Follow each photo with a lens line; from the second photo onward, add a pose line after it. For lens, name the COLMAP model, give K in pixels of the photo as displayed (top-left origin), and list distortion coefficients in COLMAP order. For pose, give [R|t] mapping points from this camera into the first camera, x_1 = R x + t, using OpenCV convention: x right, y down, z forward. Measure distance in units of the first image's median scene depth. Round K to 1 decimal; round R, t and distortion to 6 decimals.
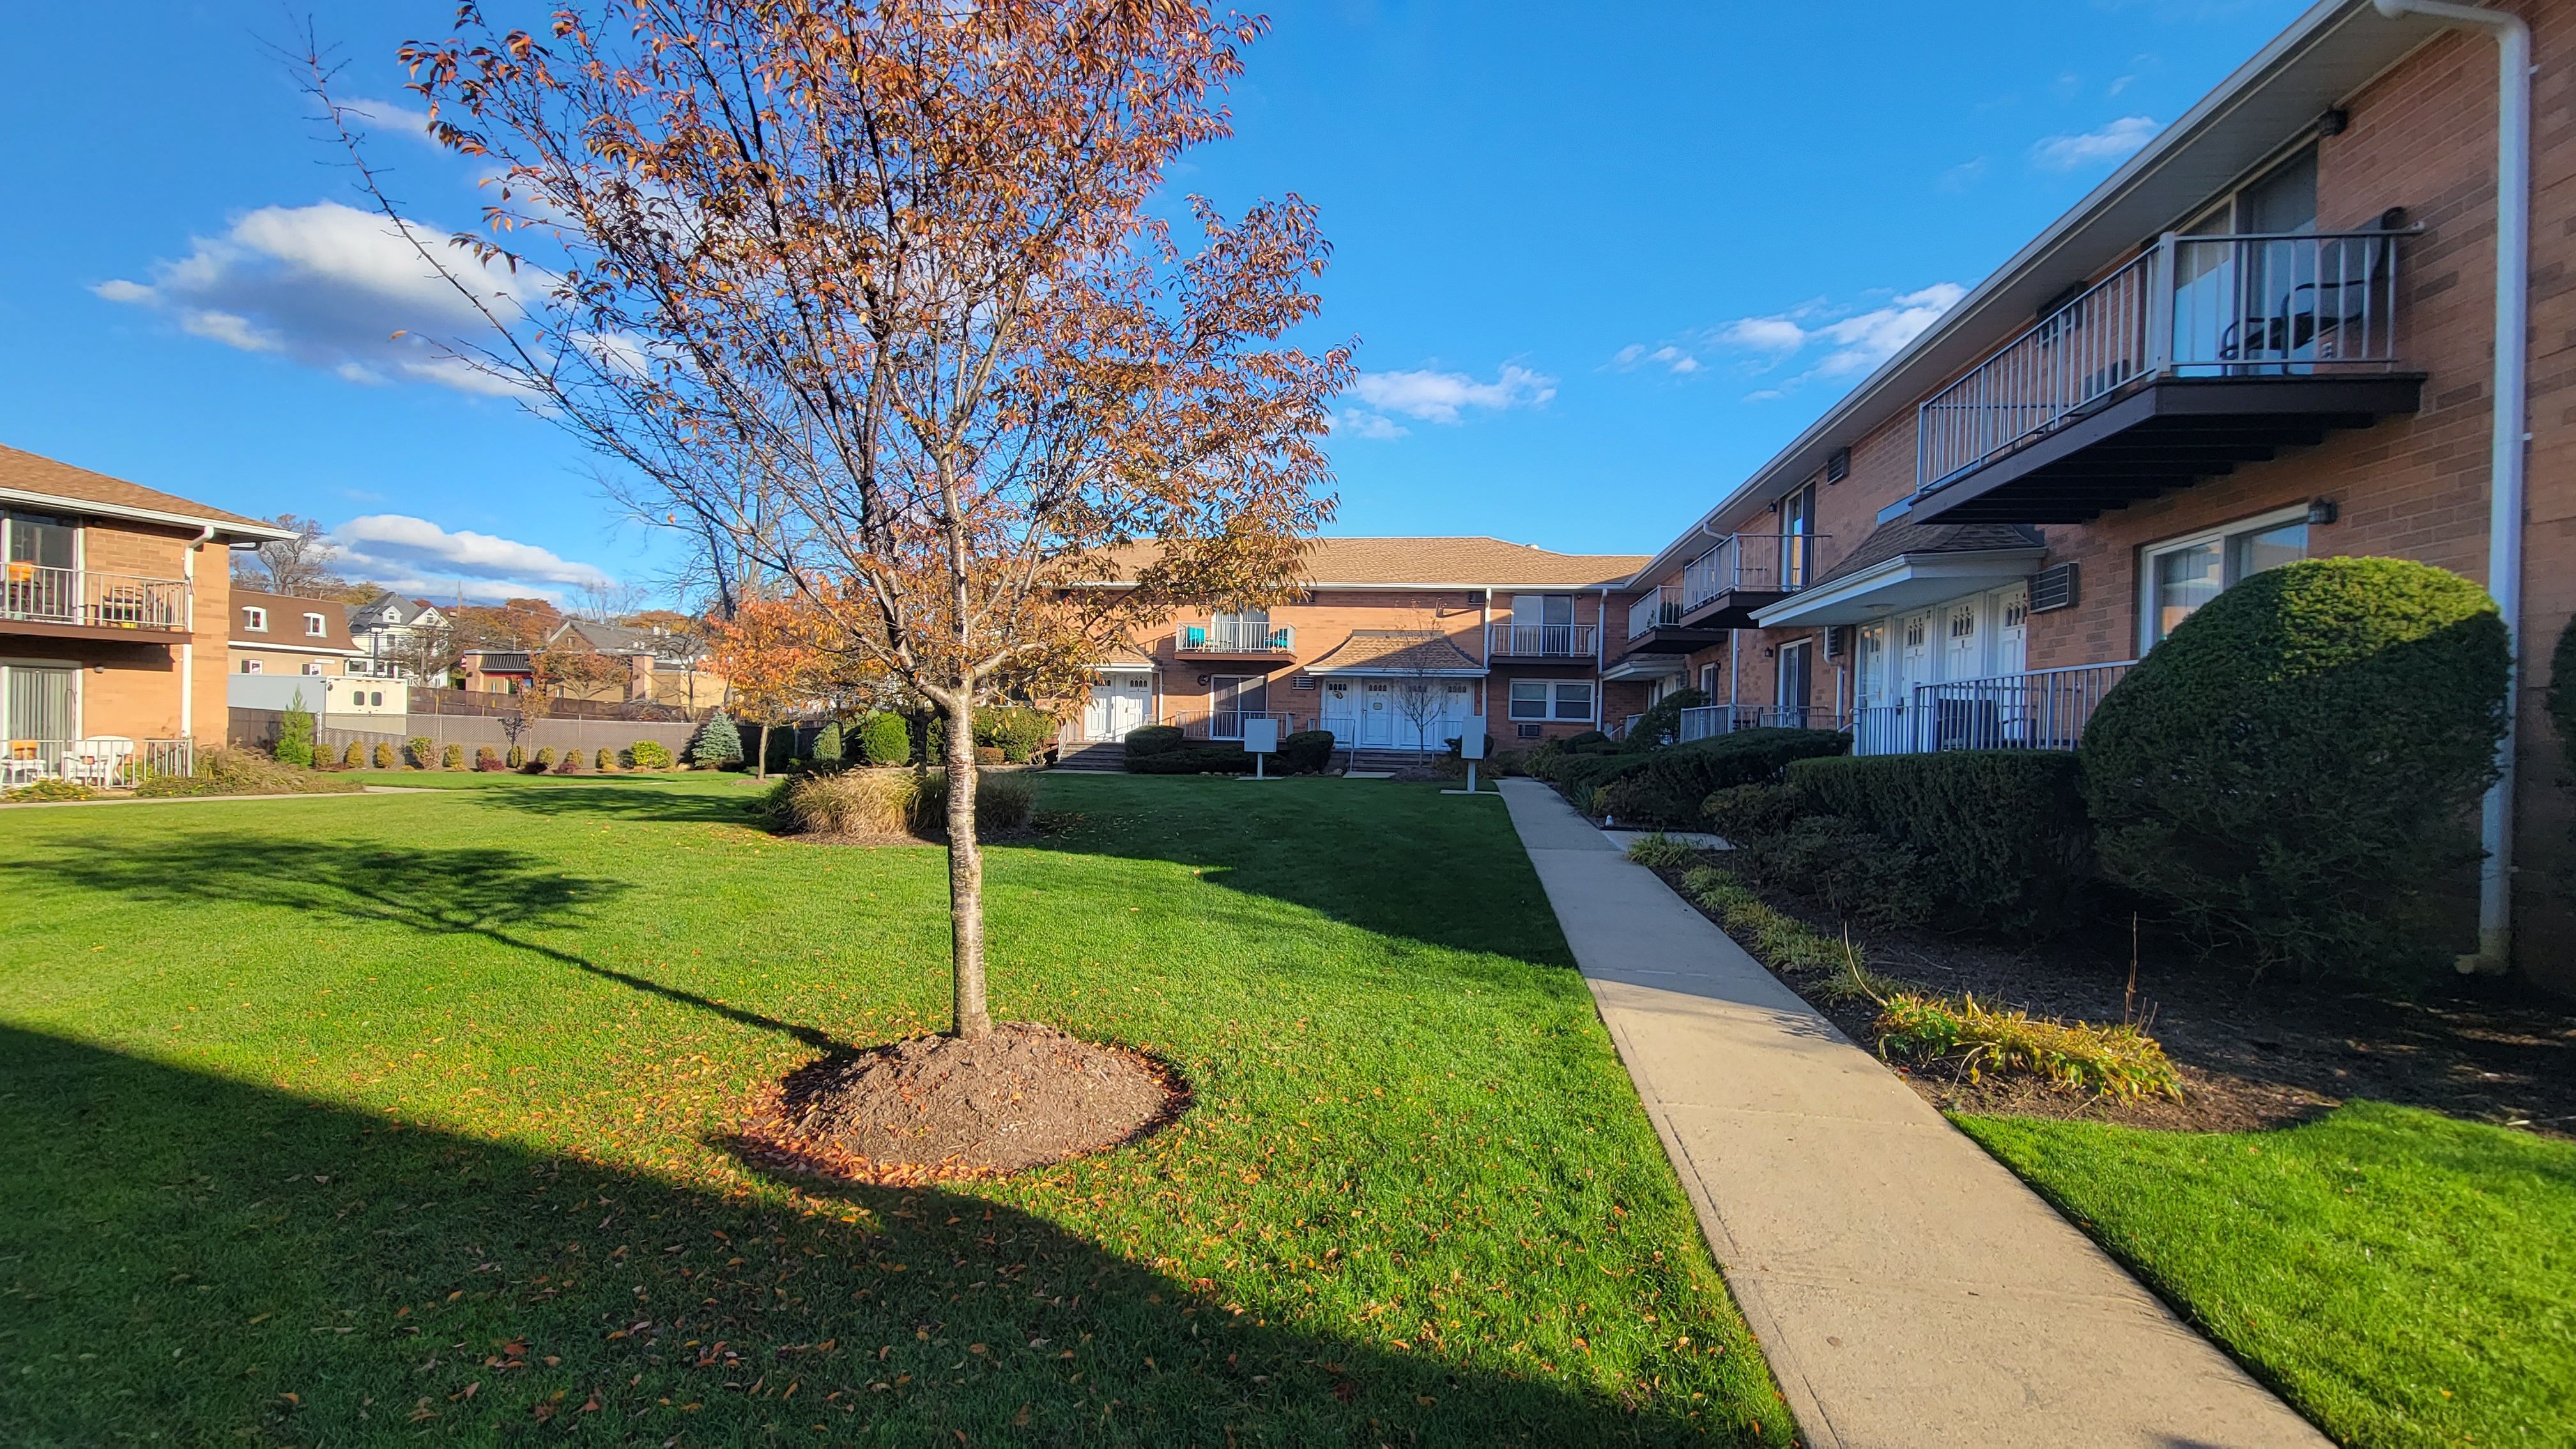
lens RADIAL K [[1046.9, 0, 1293.1], [0, 1046.9, 738.3], [0, 0, 1]] dist [-0.000520, -0.001335]
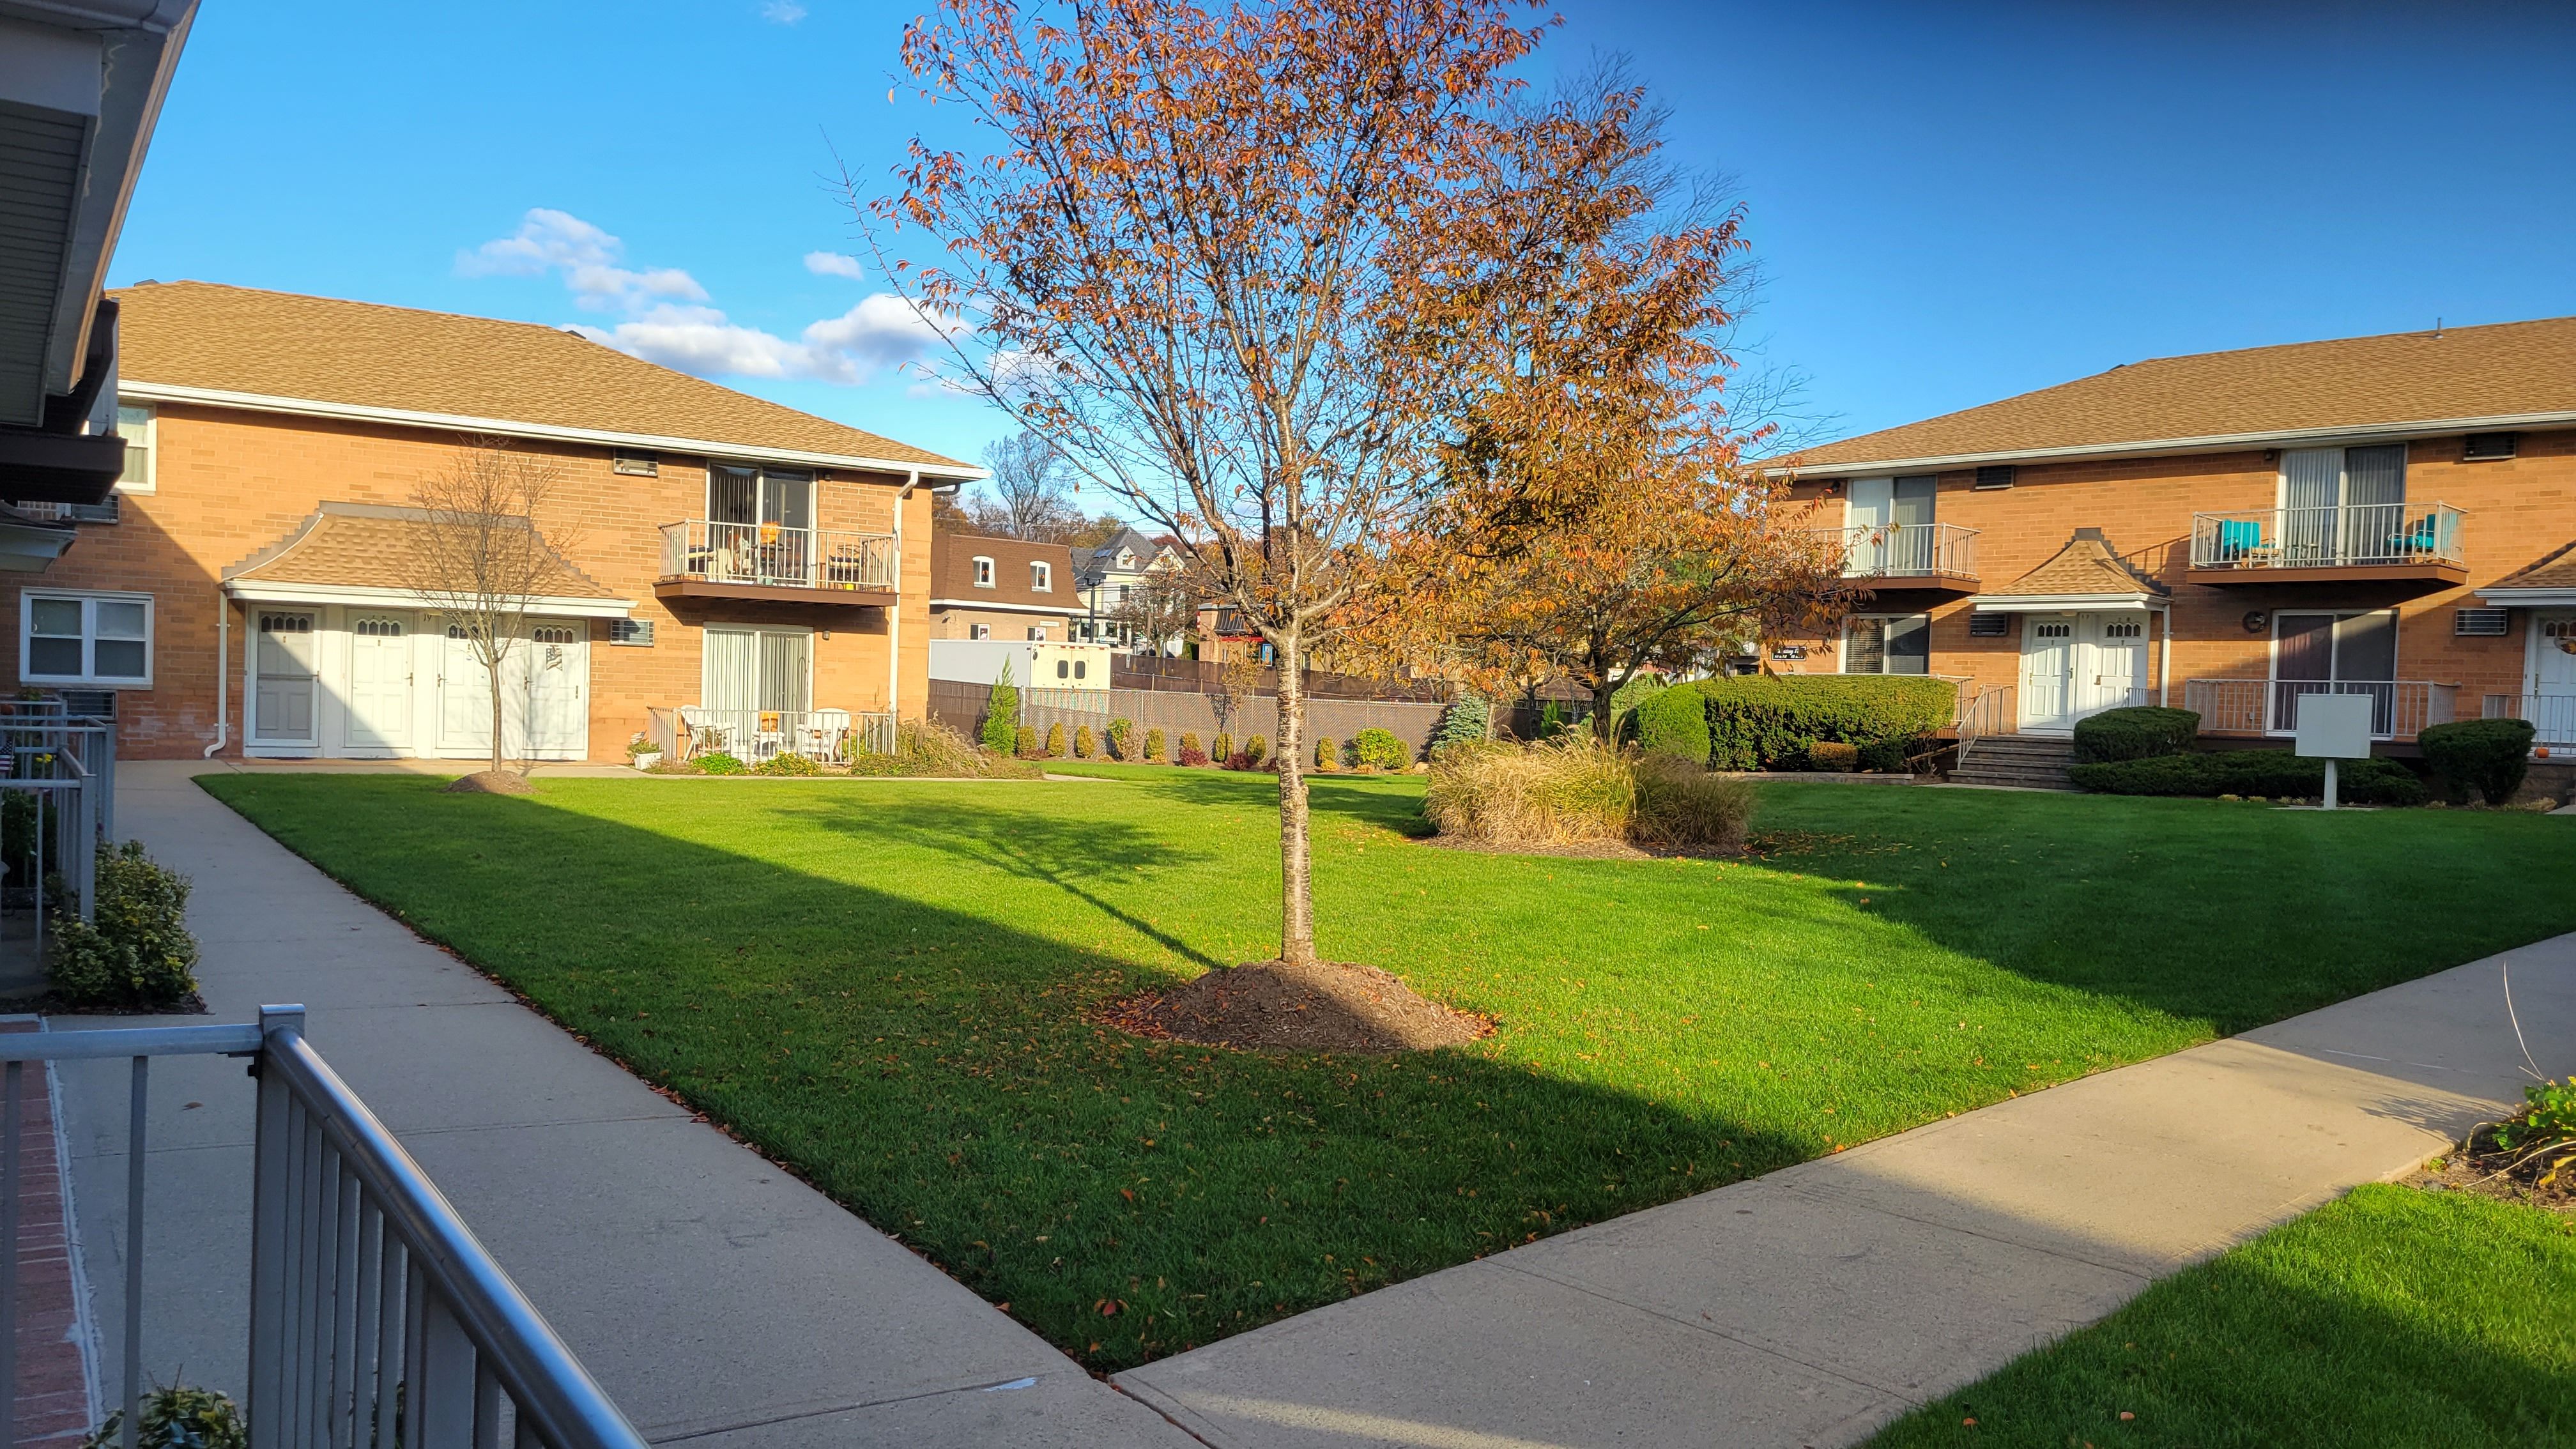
lens RADIAL K [[1920.5, 0, 1265.3], [0, 1920.5, 725.8], [0, 0, 1]] dist [0.064939, 0.000689]
pose [[0.800609, 0.010706, -0.599092, 0.118271], [-0.015593, 0.999874, -0.002970, 0.008077], [0.598985, 0.011720, 0.800675, -0.081176]]
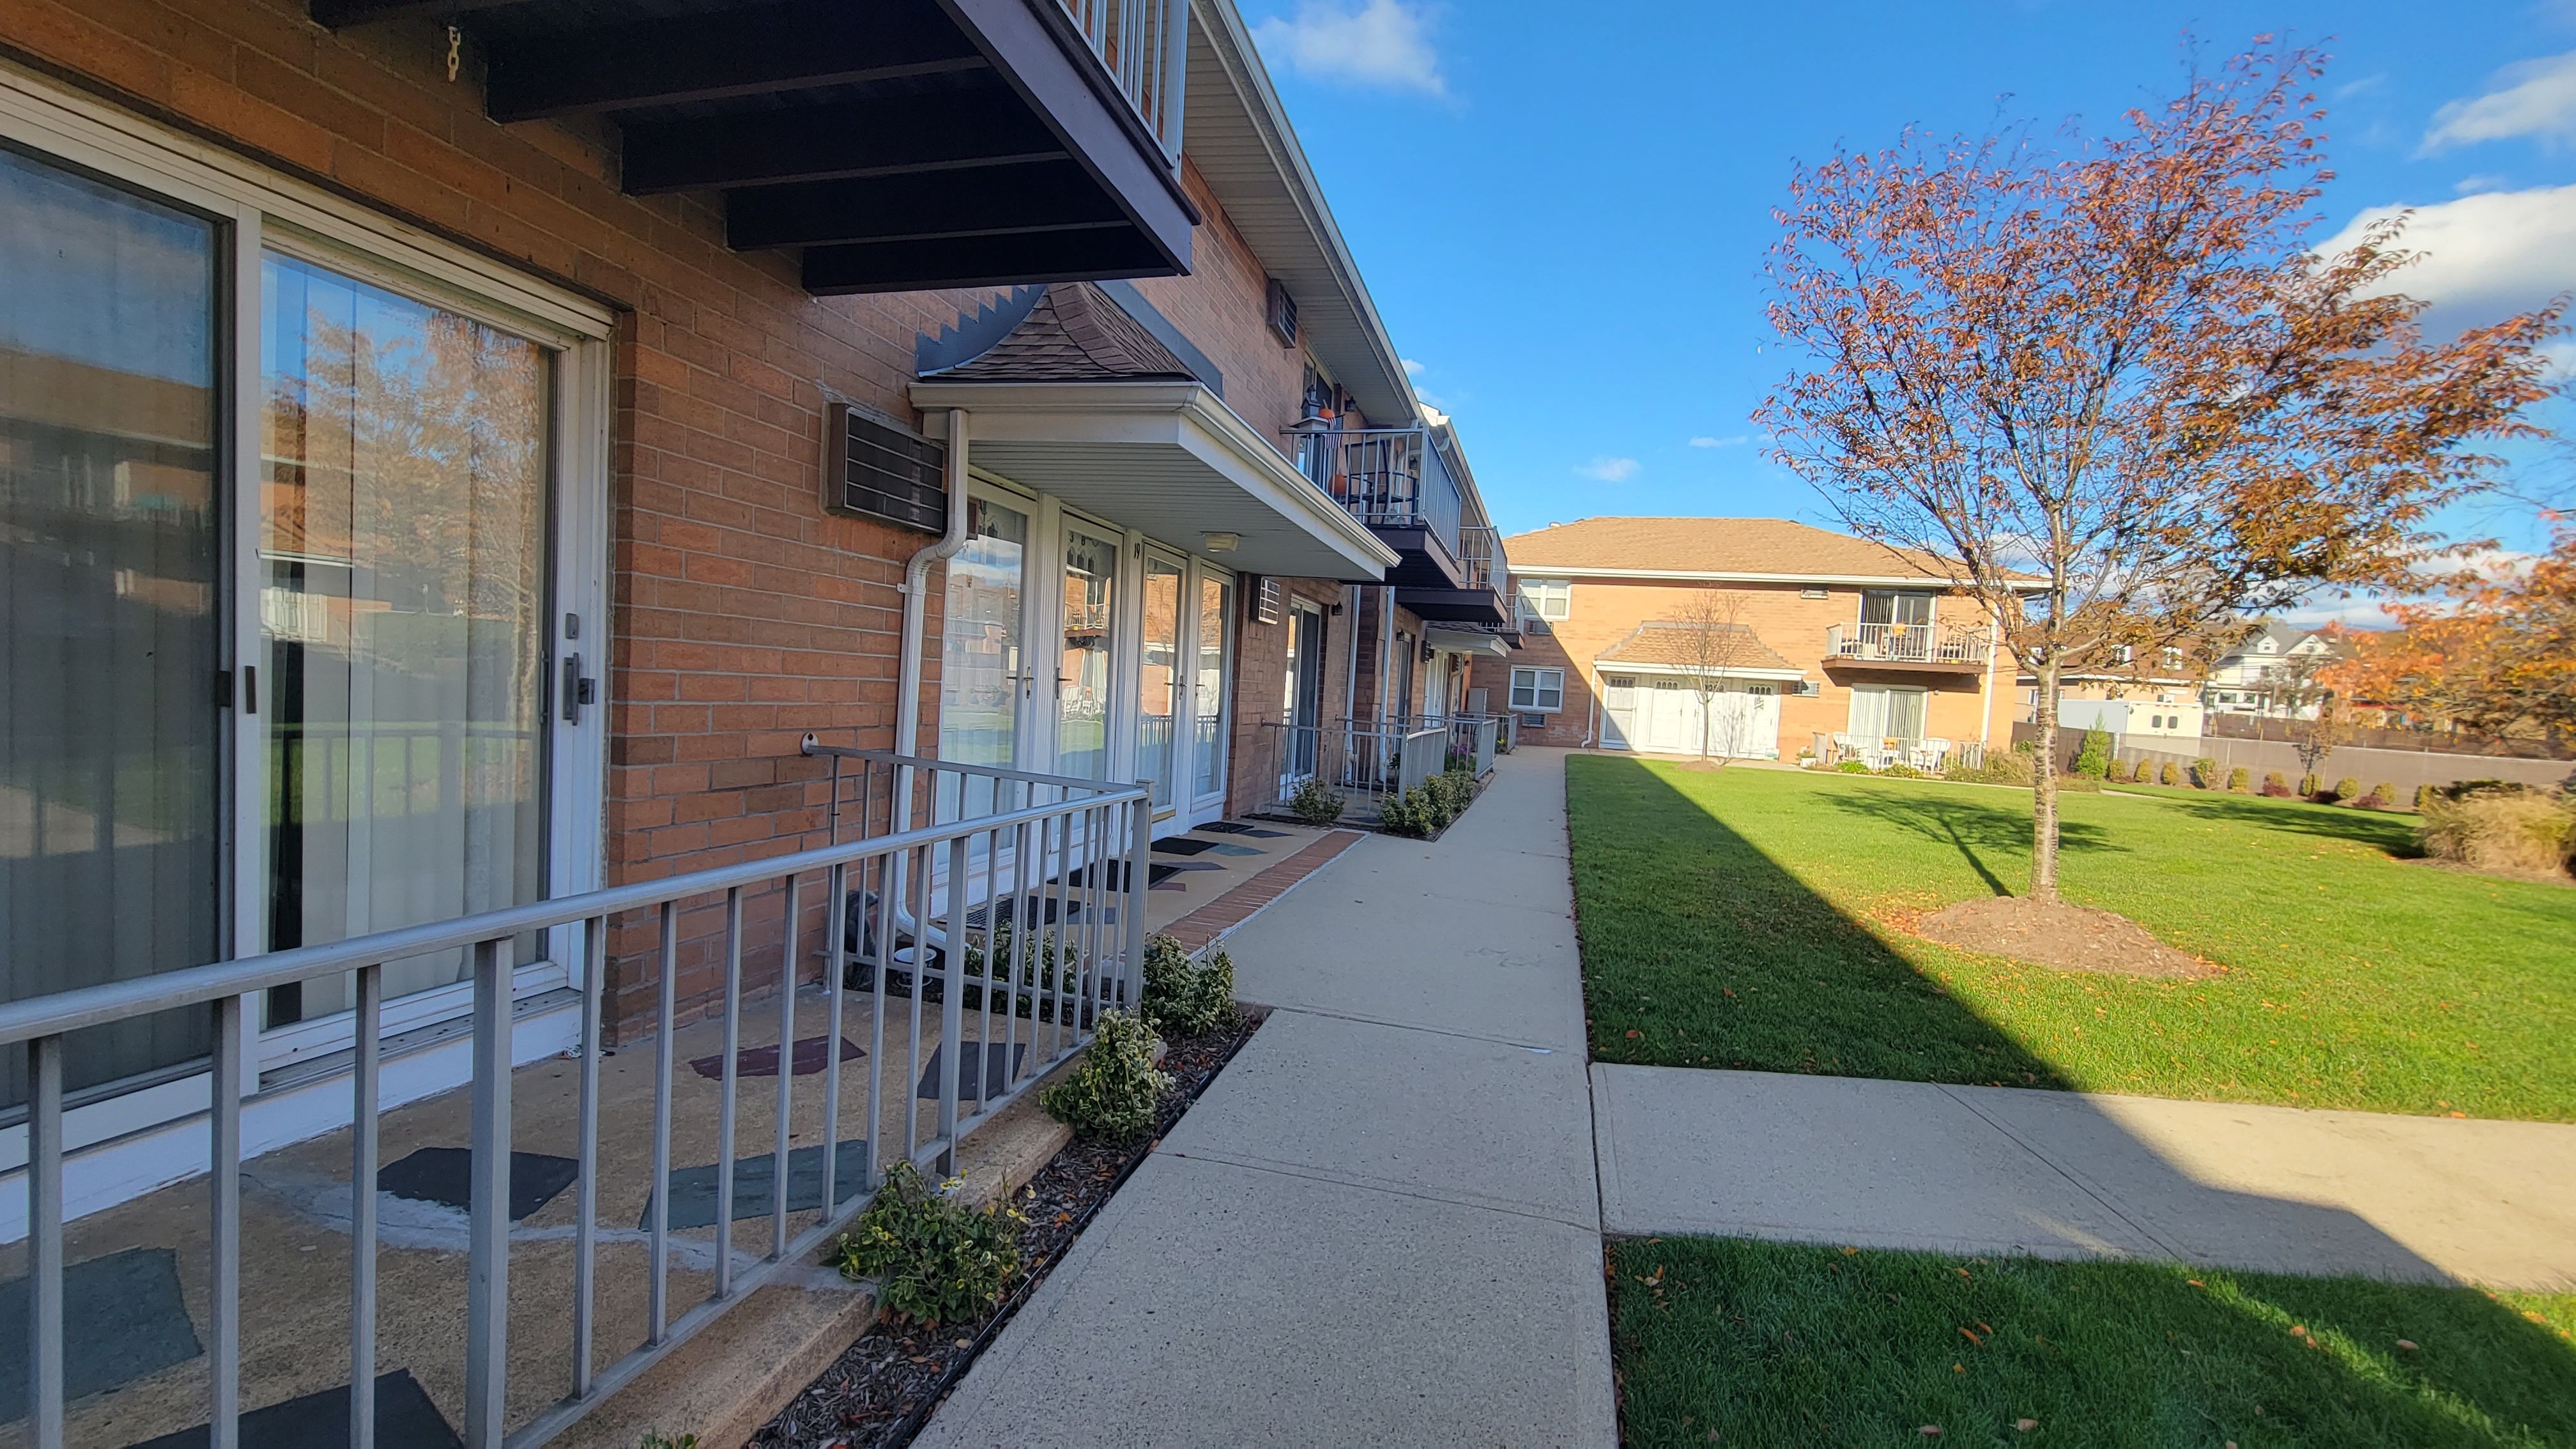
lens RADIAL K [[1046.9, 0, 1284.6], [0, 1046.9, 742.4], [0, 0, 1]] dist [-0.000520, -0.001335]
pose [[0.096243, 0.034226, -0.994769, 0.153400], [-0.061556, 0.997700, 0.028372, 0.012138], [0.993453, 0.058504, 0.098129, -0.032753]]
